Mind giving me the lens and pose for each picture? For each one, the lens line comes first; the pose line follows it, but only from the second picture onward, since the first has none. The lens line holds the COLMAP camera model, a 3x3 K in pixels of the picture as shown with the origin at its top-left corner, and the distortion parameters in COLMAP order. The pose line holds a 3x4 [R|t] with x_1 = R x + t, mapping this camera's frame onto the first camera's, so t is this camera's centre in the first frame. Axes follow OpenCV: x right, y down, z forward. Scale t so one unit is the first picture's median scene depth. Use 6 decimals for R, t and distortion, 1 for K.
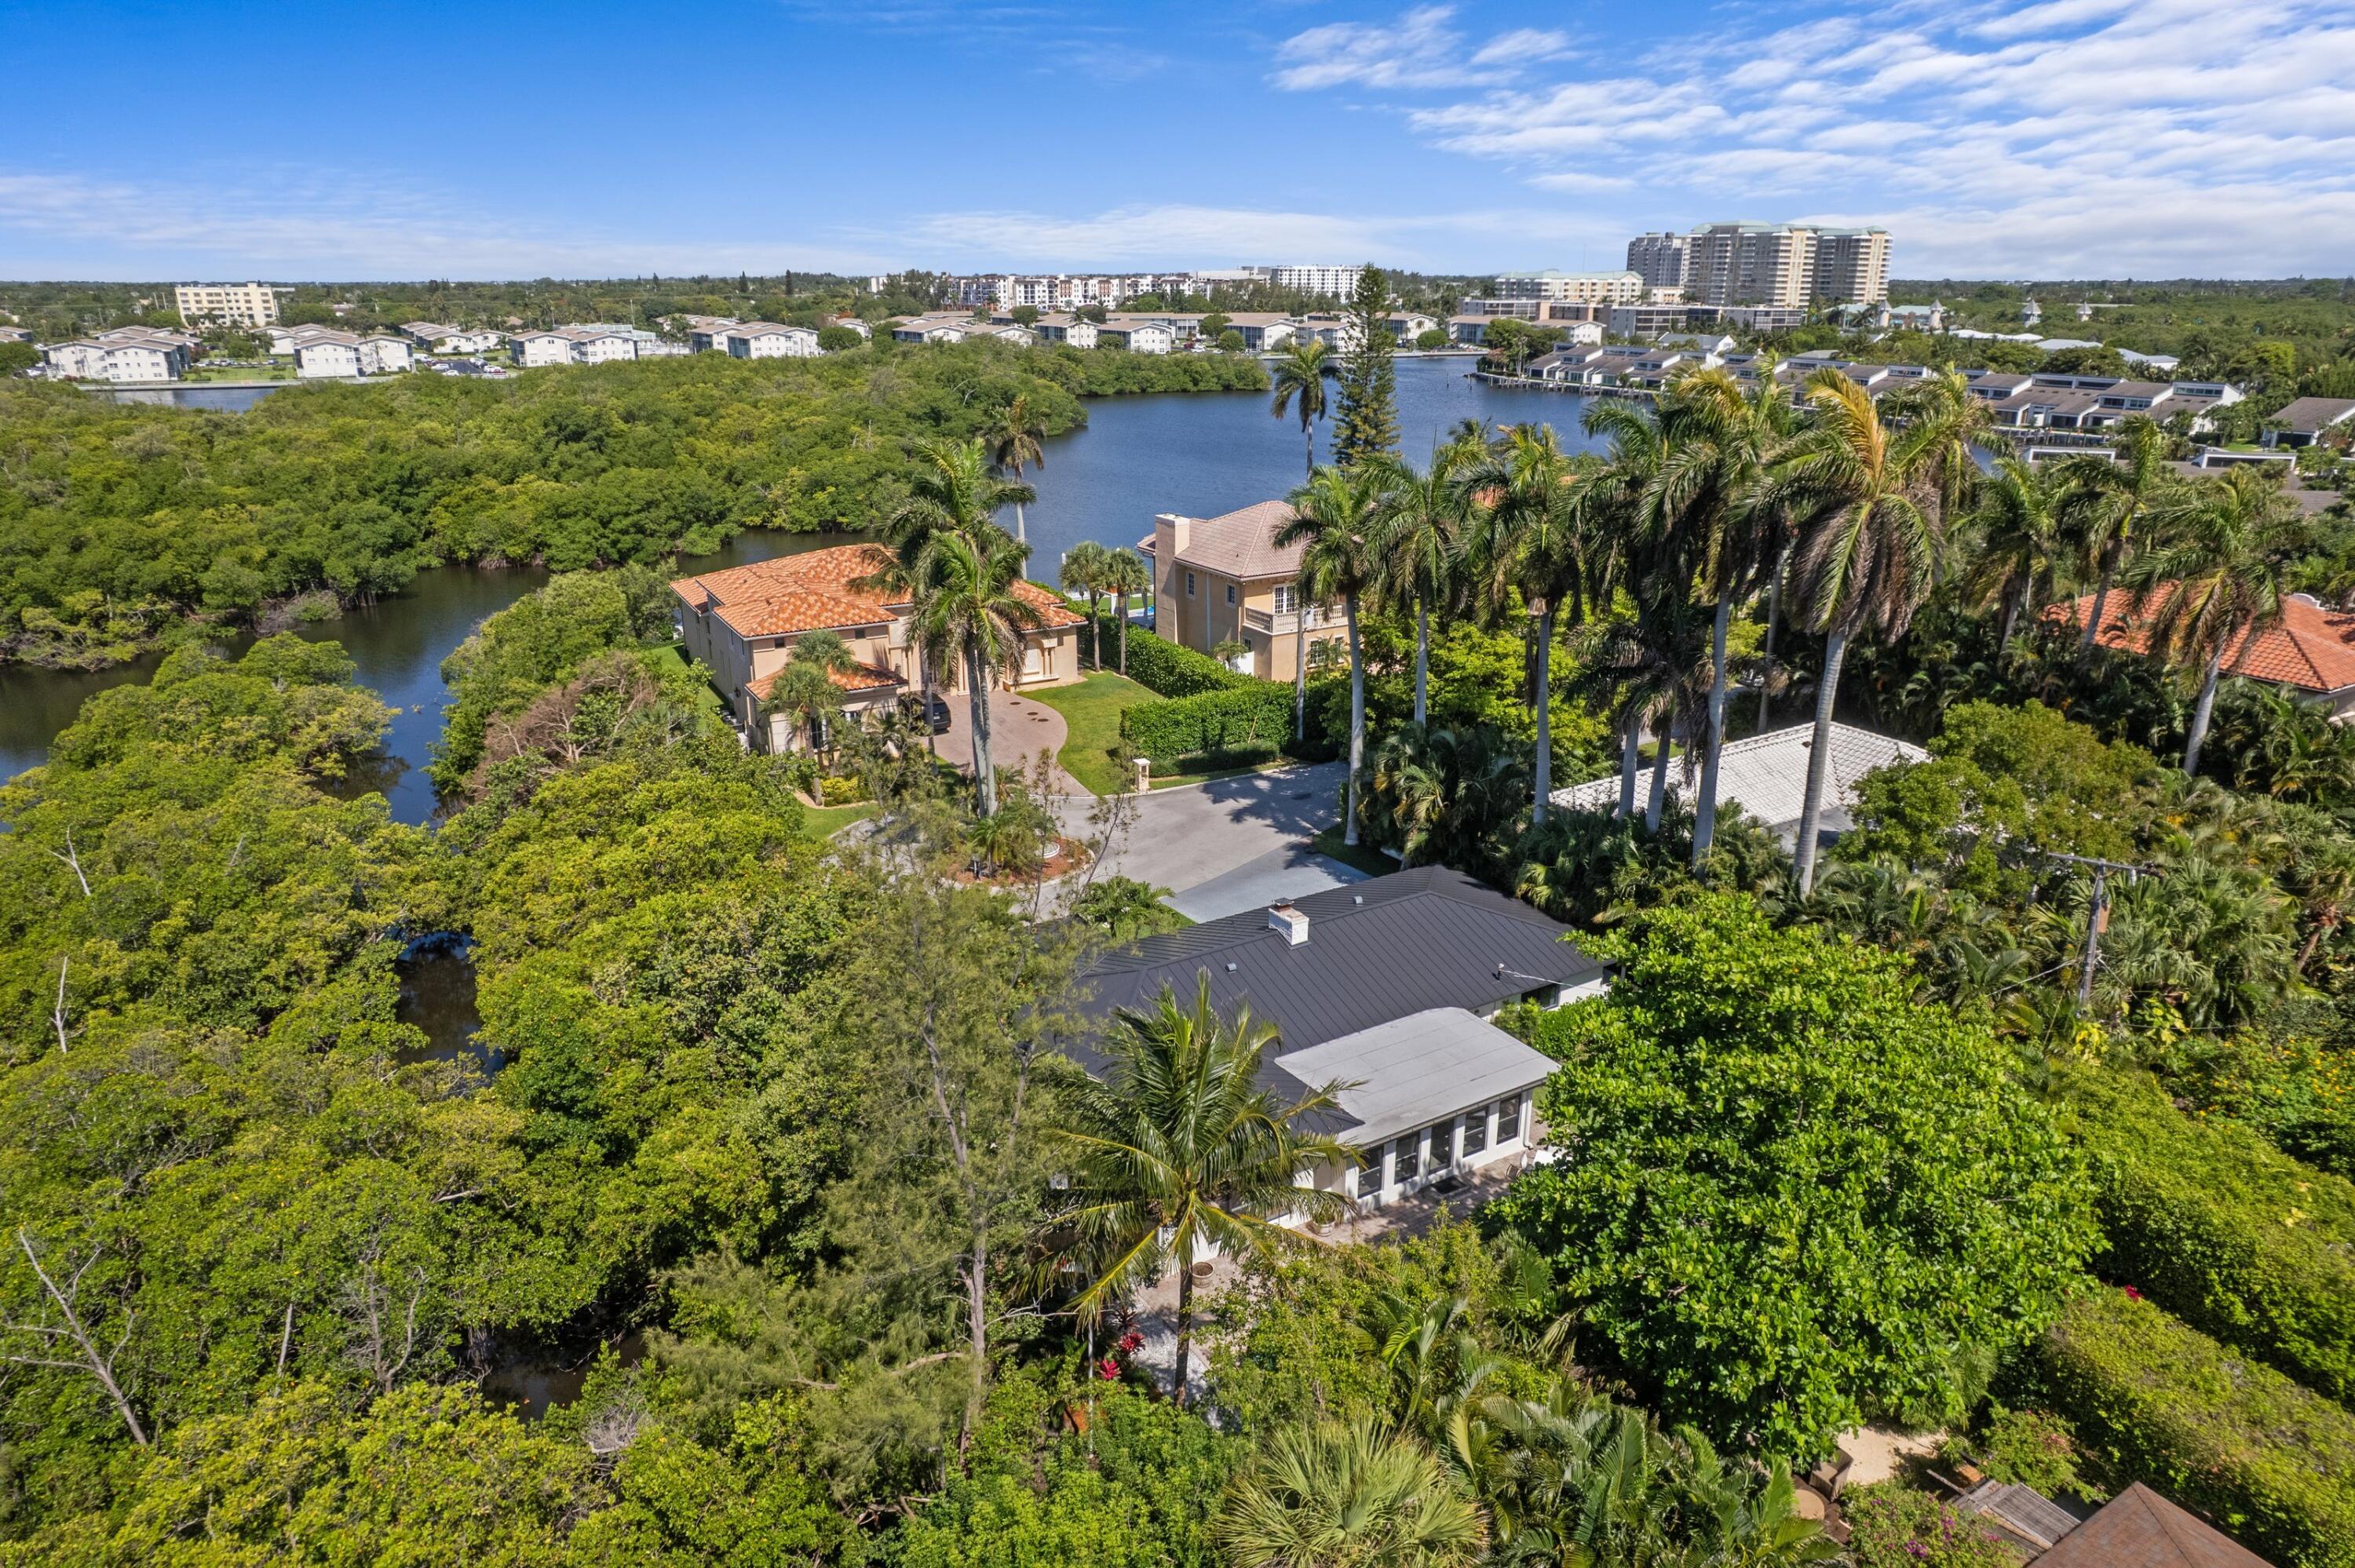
lens RADIAL K [[1510.6, 0, 1176.5], [0, 1510.6, 784.5], [0, 0, 1]] dist [-0.078853, 0.074410]
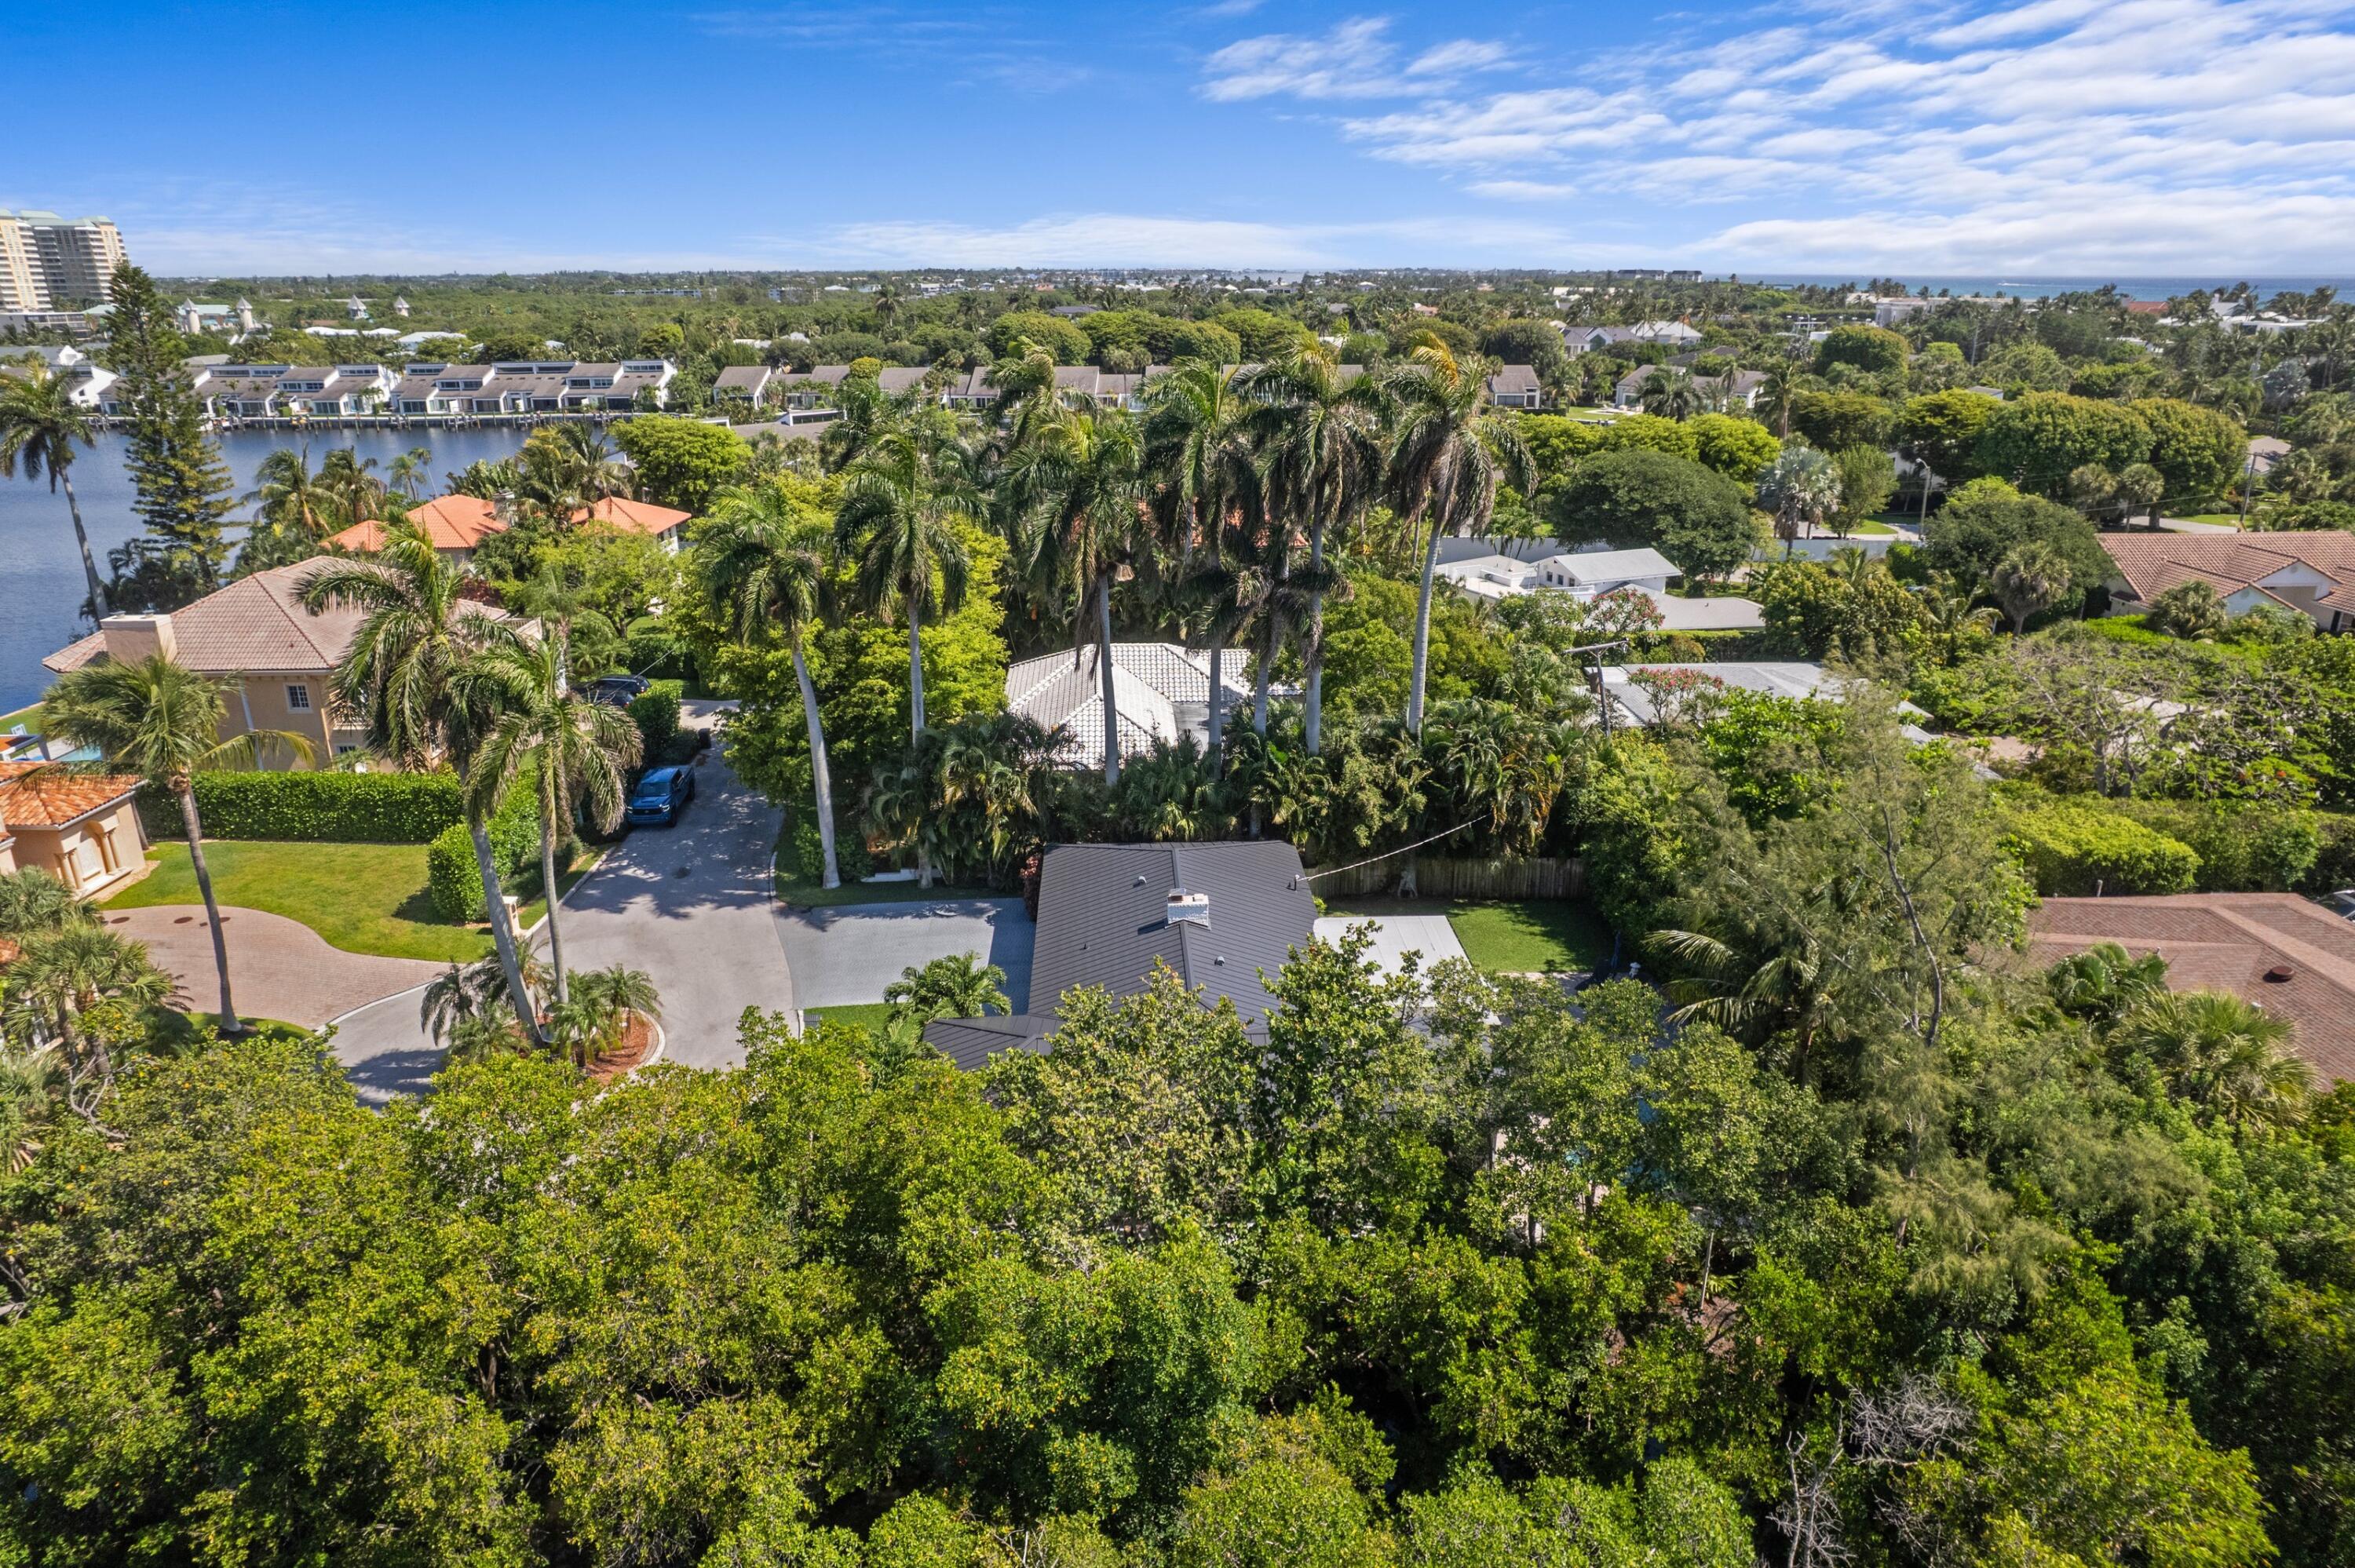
lens RADIAL K [[1520.7, 0, 1177.0], [0, 1520.7, 784.0], [0, 0, 1]] dist [-0.079026, 0.077324]
pose [[0.488608, -0.285702, 0.824401, -0.207964], [0.285985, 0.945112, 0.158038, -0.041755], [-0.824303, 0.158547, 0.543496, 0.126288]]
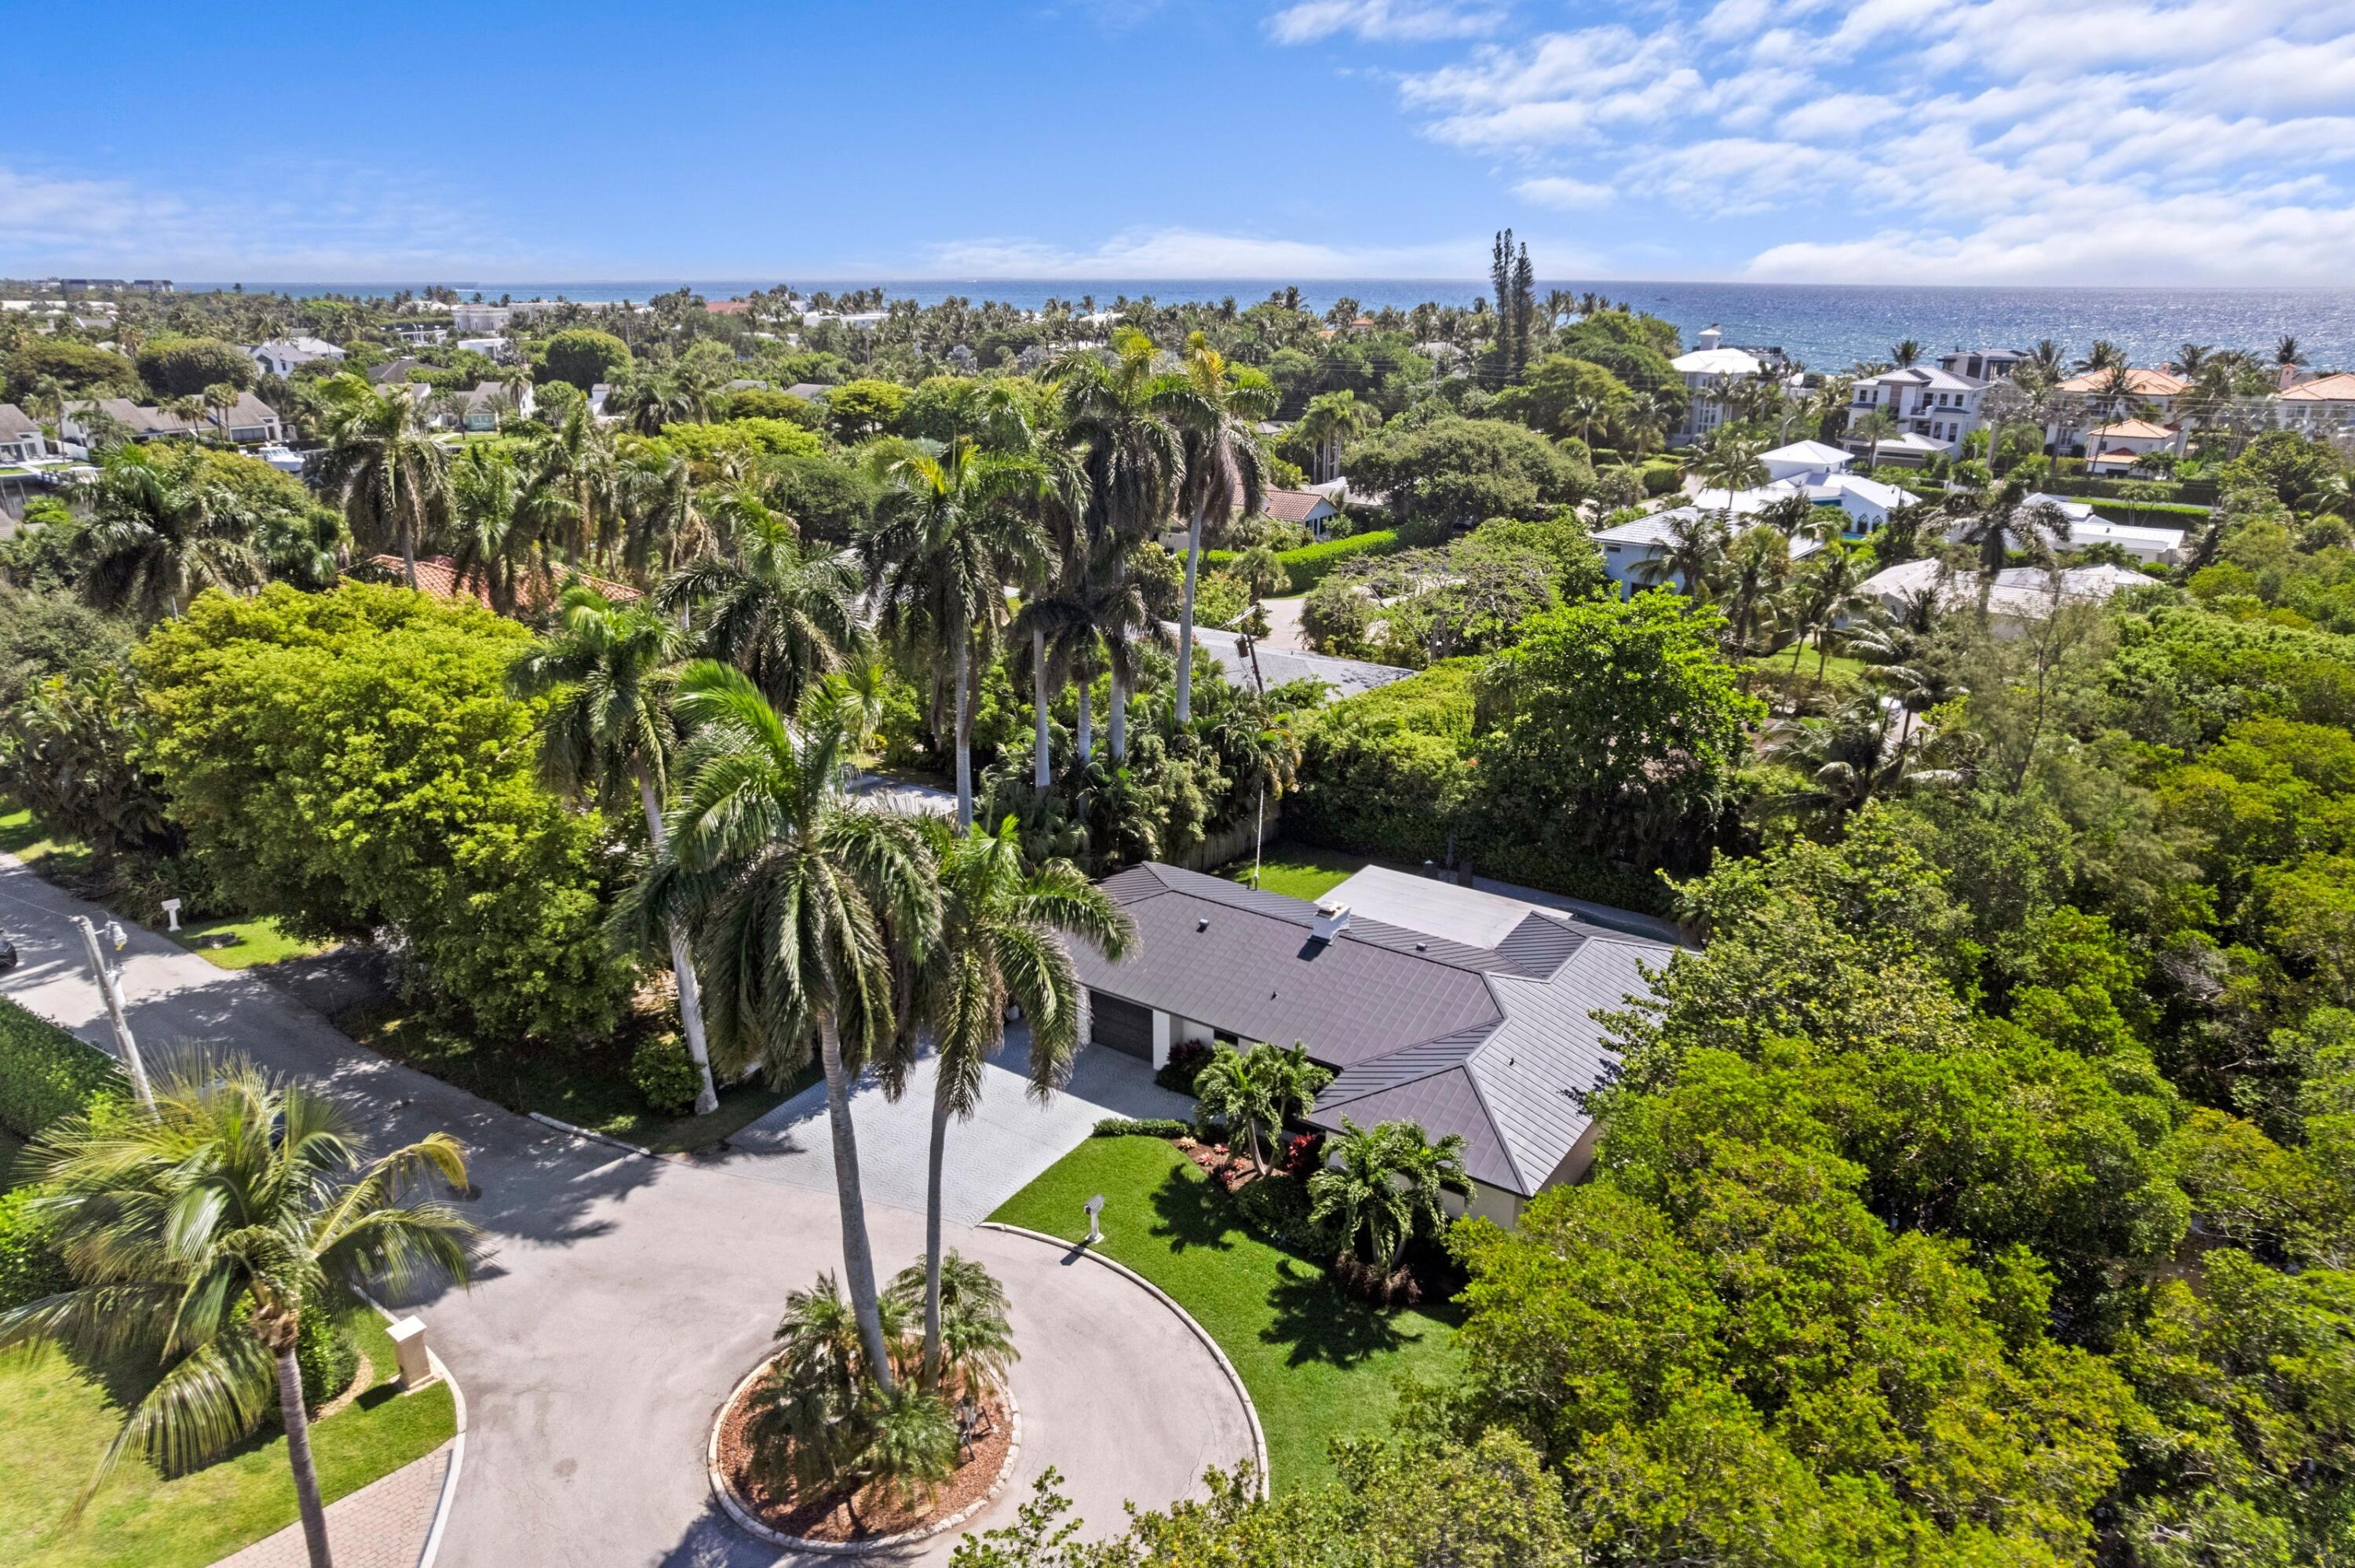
lens RADIAL K [[1510.6, 0, 1176.5], [0, 1510.6, 784.5], [0, 0, 1]] dist [-0.078853, 0.074410]
pose [[-0.400679, -0.298430, 0.866254, -0.203490], [0.295320, 0.852940, 0.430441, -0.125413], [-0.867319, 0.428290, -0.253623, 0.369724]]
